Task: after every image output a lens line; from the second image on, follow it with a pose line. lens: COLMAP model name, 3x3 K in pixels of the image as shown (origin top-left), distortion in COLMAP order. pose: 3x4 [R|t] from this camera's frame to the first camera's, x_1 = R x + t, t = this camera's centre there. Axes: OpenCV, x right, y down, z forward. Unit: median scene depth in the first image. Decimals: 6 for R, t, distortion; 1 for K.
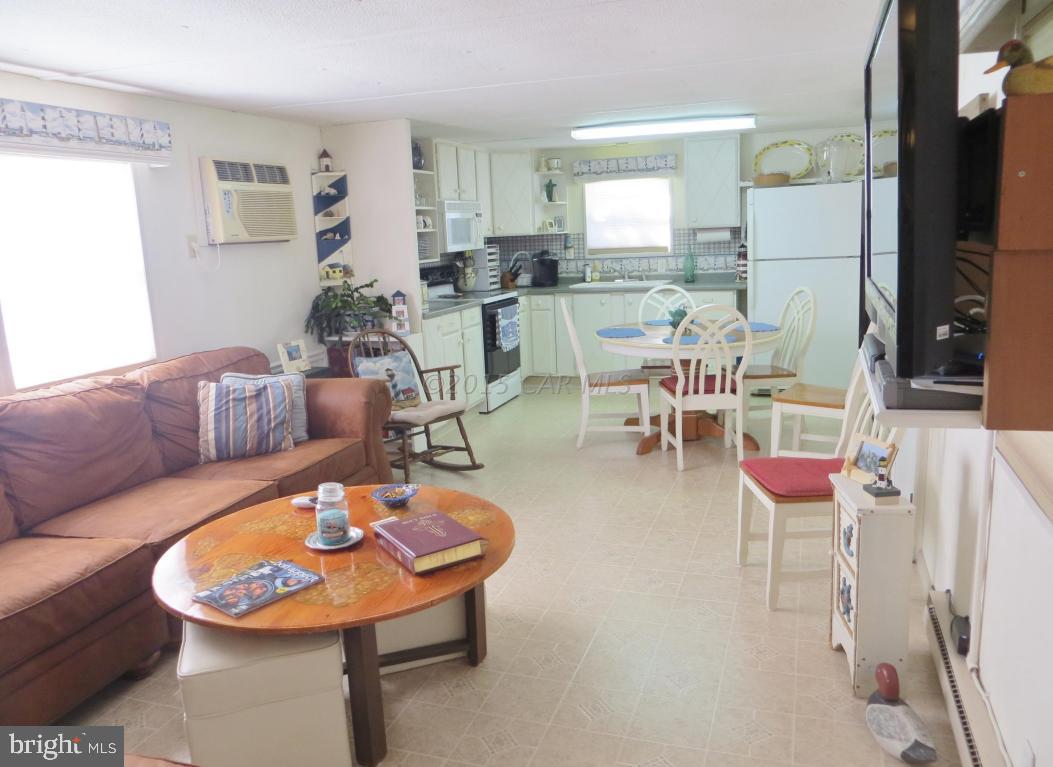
lens RADIAL K [[789.1, 0, 531.3], [0, 789.1, 385.5], [0, 0, 1]] dist [-0.025231, 0.013522]
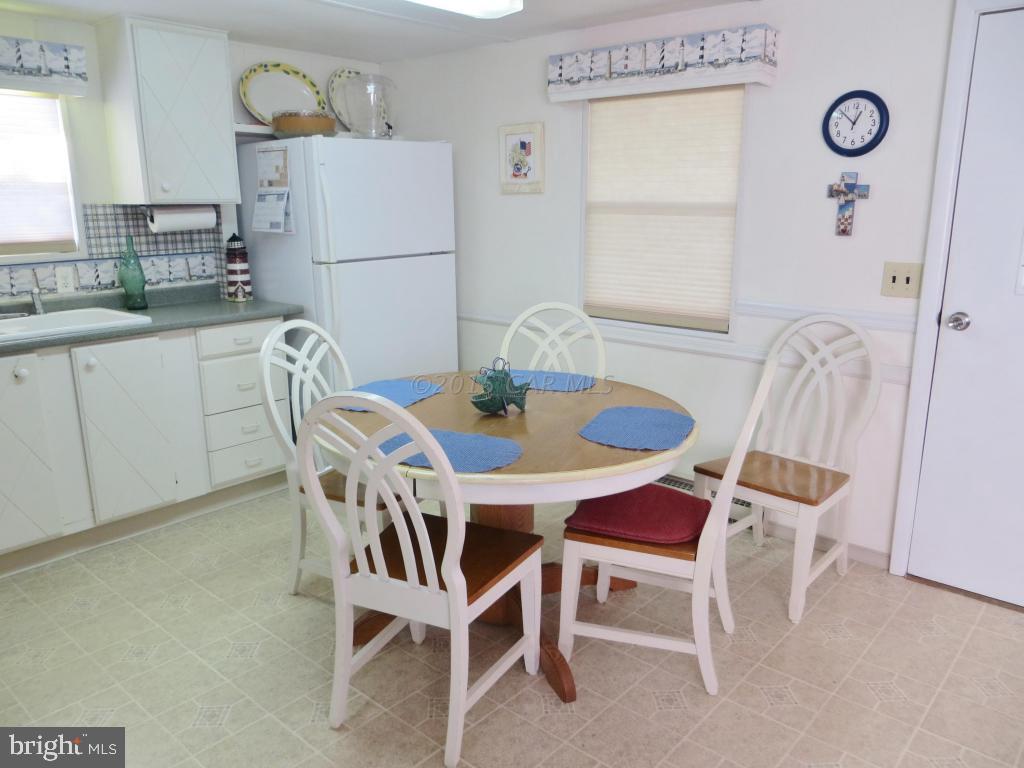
lens RADIAL K [[767.4, 0, 510.8], [0, 767.4, 384.8], [0, 0, 1]] dist [-0.025231, 0.013522]
pose [[0.361125, -0.187836, 0.913404, -0.262458], [0.156718, 0.977796, 0.139118, -0.165697], [-0.919254, 0.092907, 0.382544, 0.854942]]
